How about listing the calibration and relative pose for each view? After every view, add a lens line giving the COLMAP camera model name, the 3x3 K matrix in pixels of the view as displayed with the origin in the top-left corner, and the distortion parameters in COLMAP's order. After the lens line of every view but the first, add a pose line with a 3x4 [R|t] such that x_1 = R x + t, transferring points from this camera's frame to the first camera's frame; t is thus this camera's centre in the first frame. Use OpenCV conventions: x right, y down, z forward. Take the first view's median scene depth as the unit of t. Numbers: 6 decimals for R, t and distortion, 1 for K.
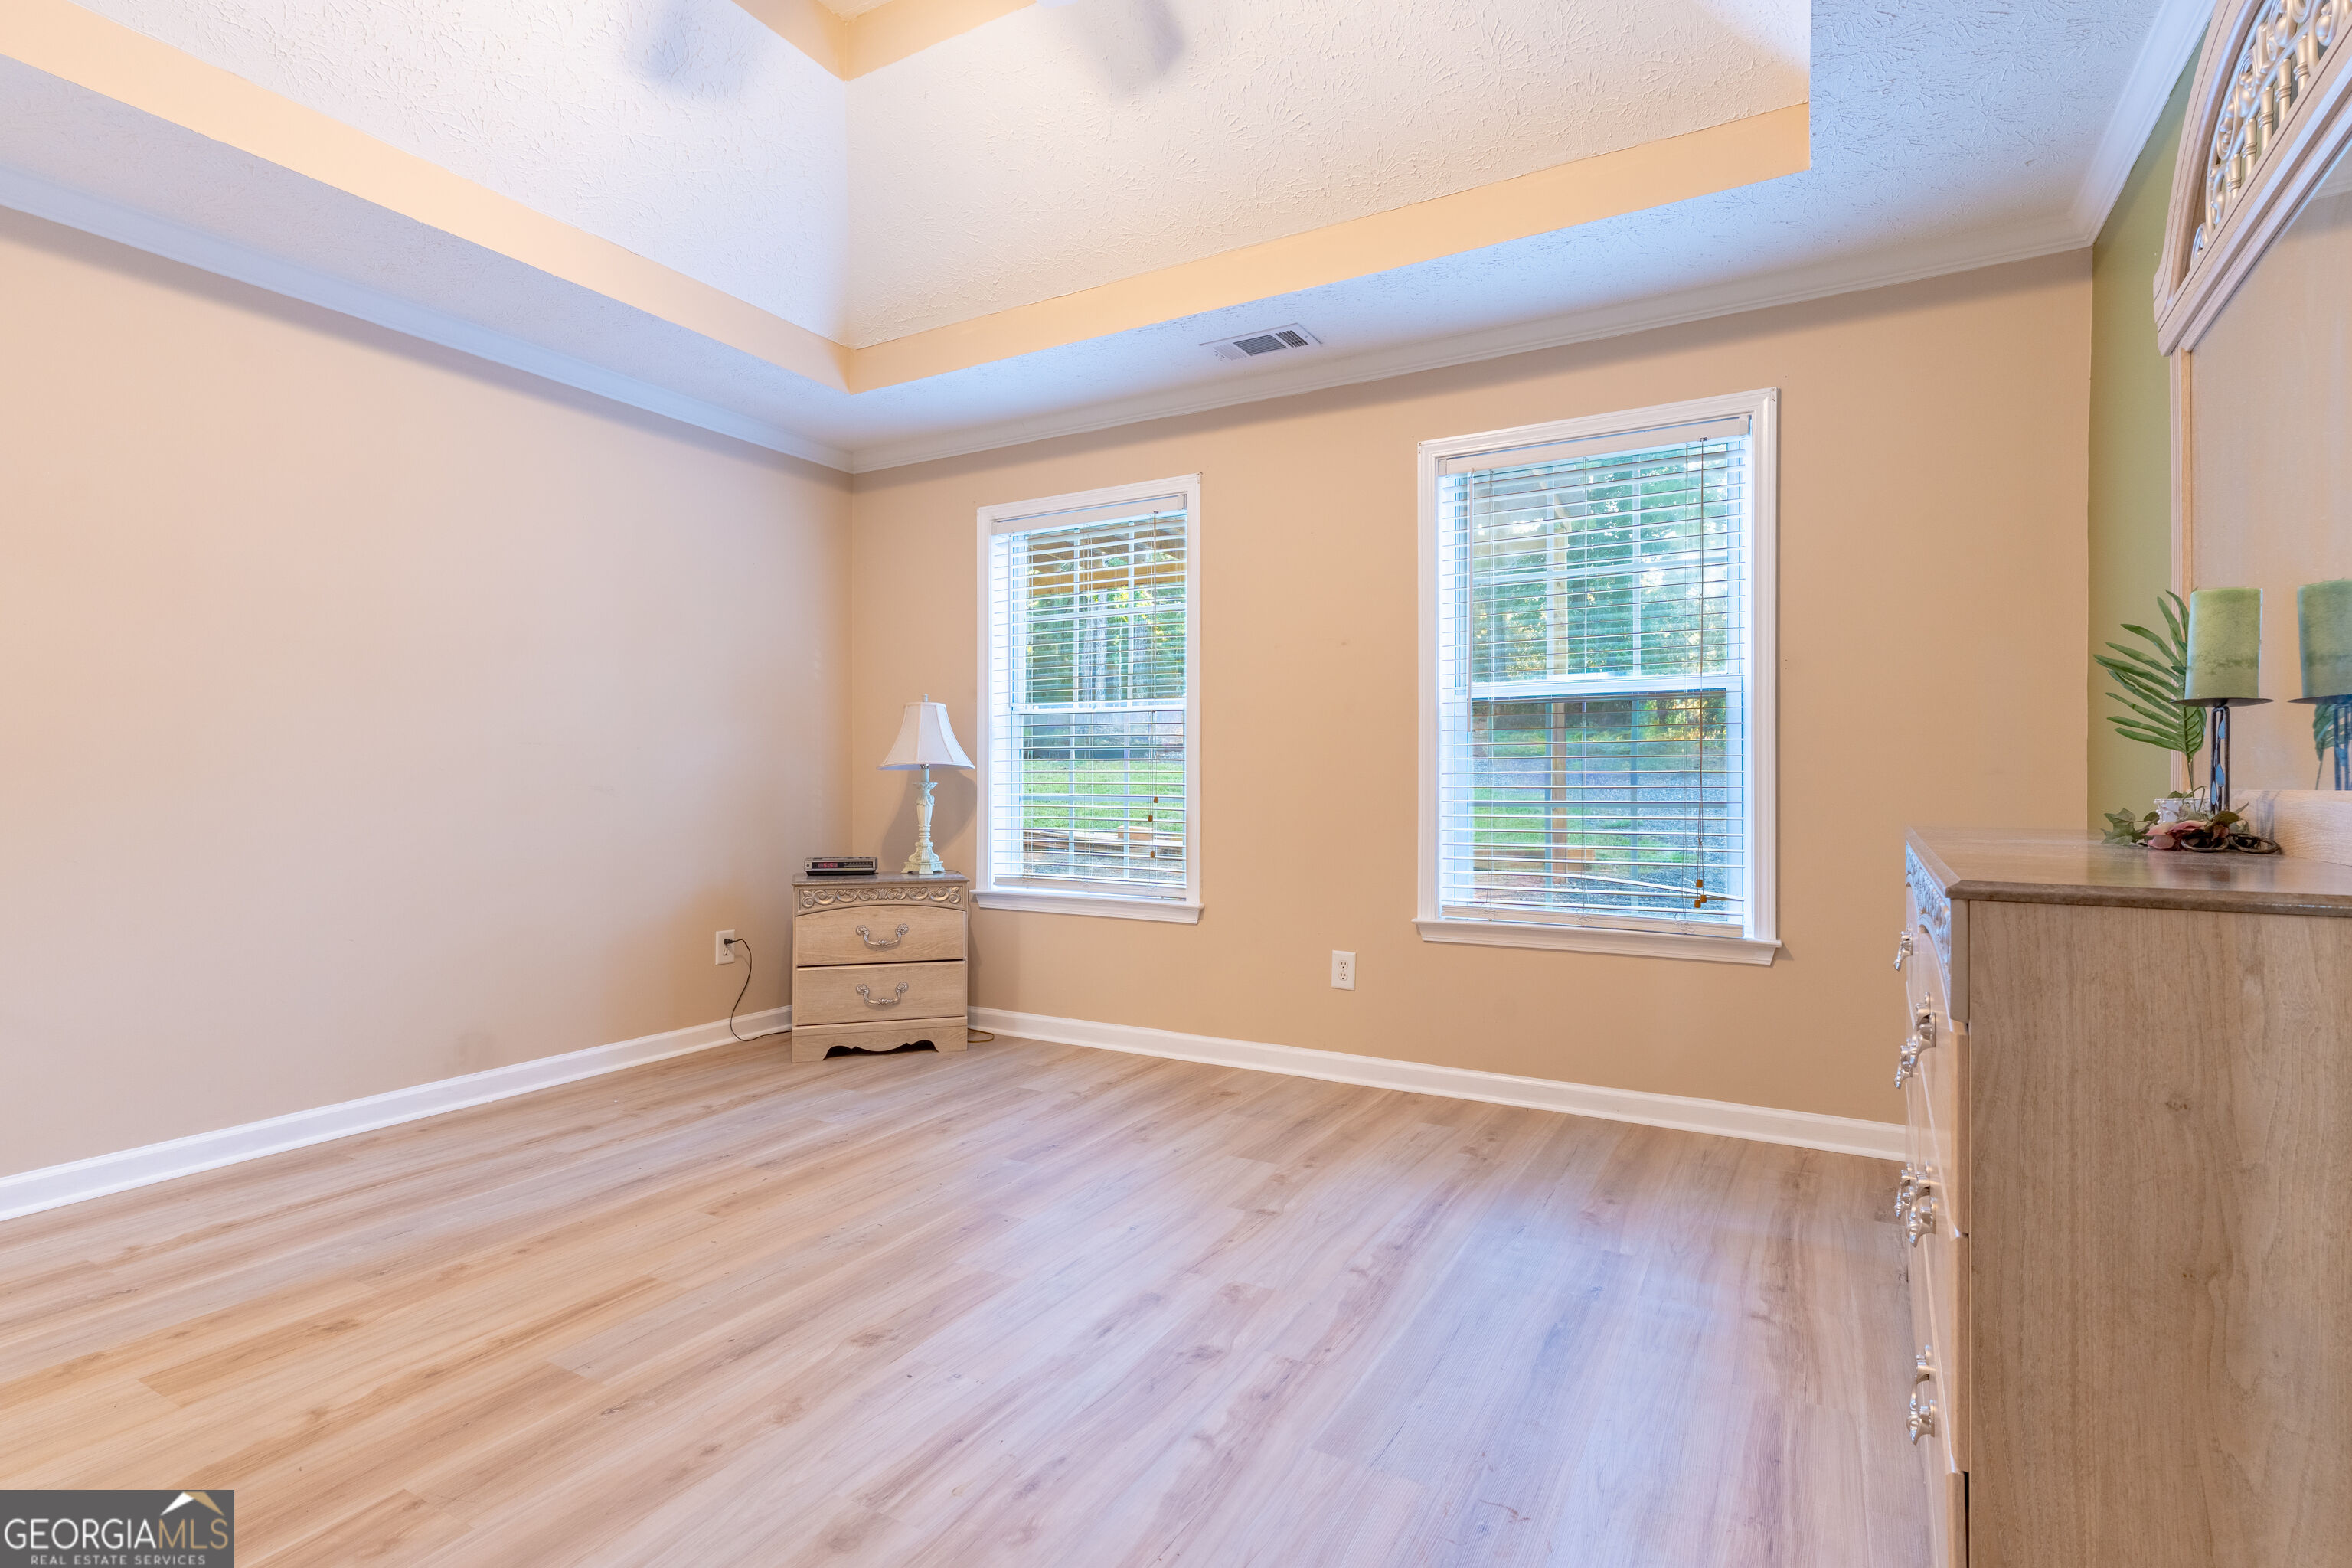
lens RADIAL K [[1141.0, 0, 1104.3], [0, 1141.0, 787.5], [0, 0, 1]] dist [0.002559, 0.000167]
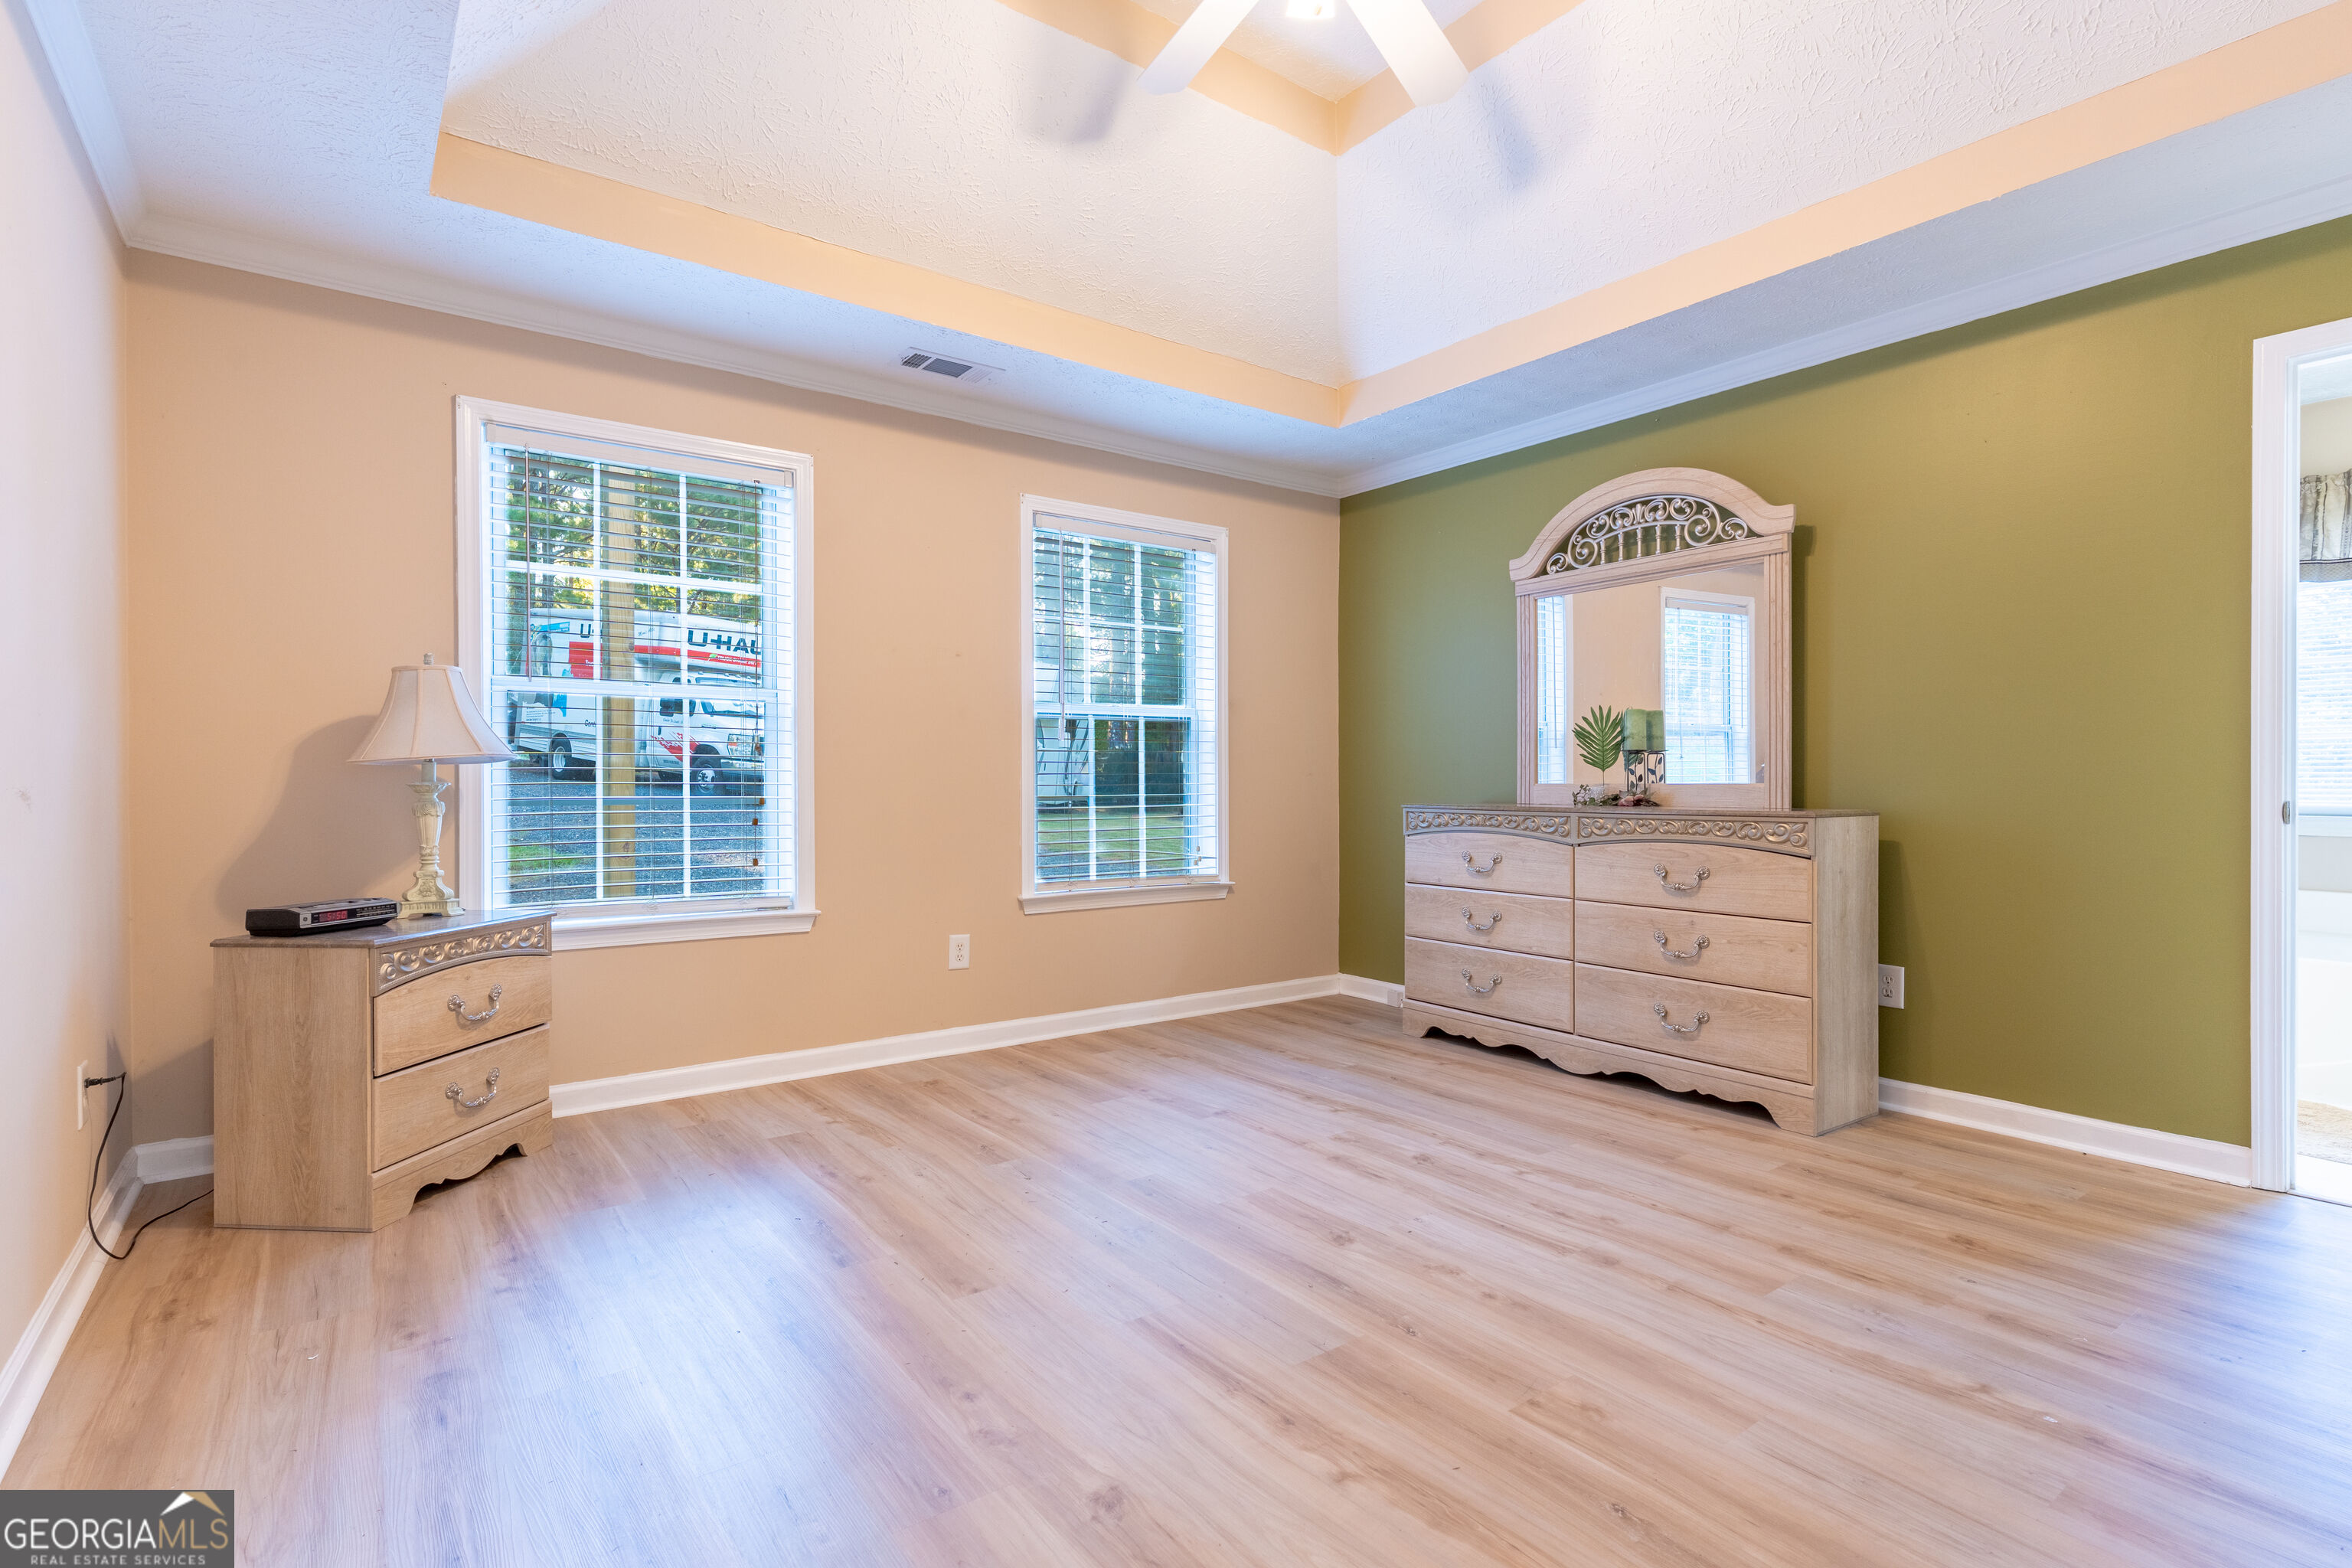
lens RADIAL K [[1174.2, 0, 1215.1], [0, 1174.2, 793.5], [0, 0, 1]] dist [0.003586, -0.000264]
pose [[0.357656, -0.011220, 0.933786, -0.919724], [0.005863, 0.999935, 0.009769, -0.003268], [-0.933835, 0.001981, 0.357698, 0.439572]]
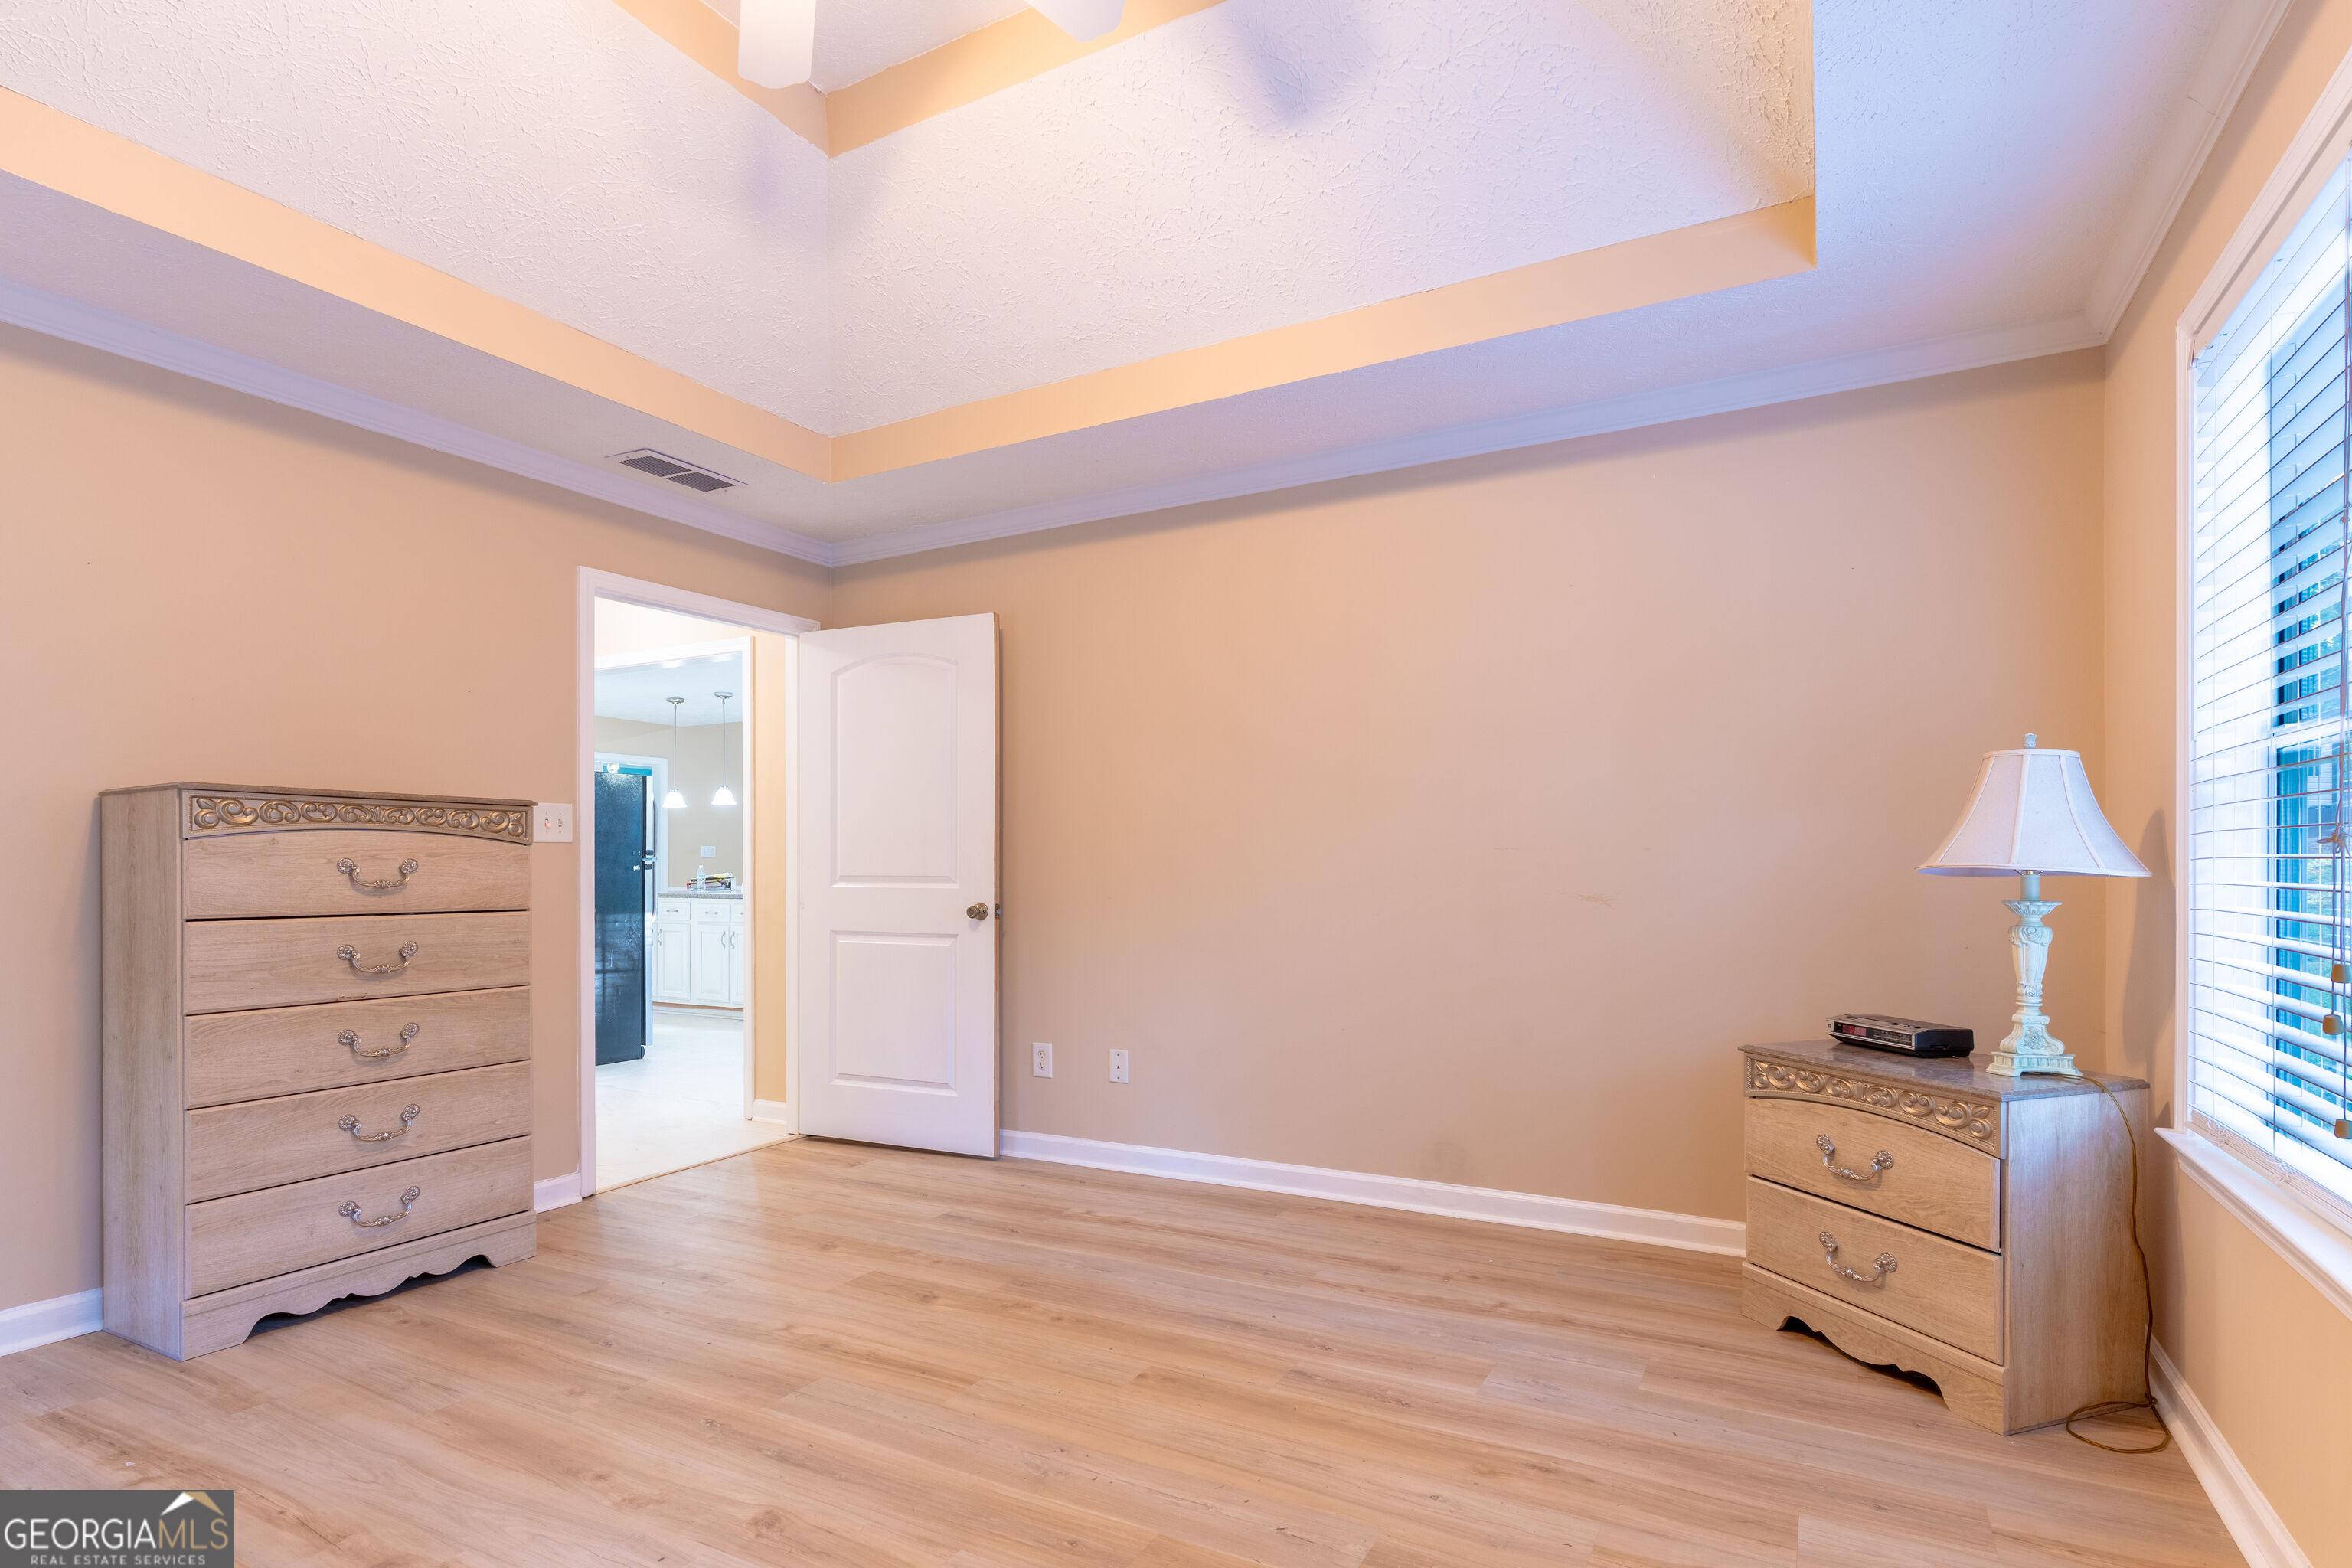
lens RADIAL K [[1137.0, 0, 1242.2], [0, 1137.0, 860.5], [0, 0, 1]] dist [-0.001312, -0.000104]
pose [[0.087827, -0.005555, -0.996120, 0.481548], [-0.001235, 0.999983, -0.005685, -0.028671], [0.996135, 0.001729, 0.087819, 0.842983]]
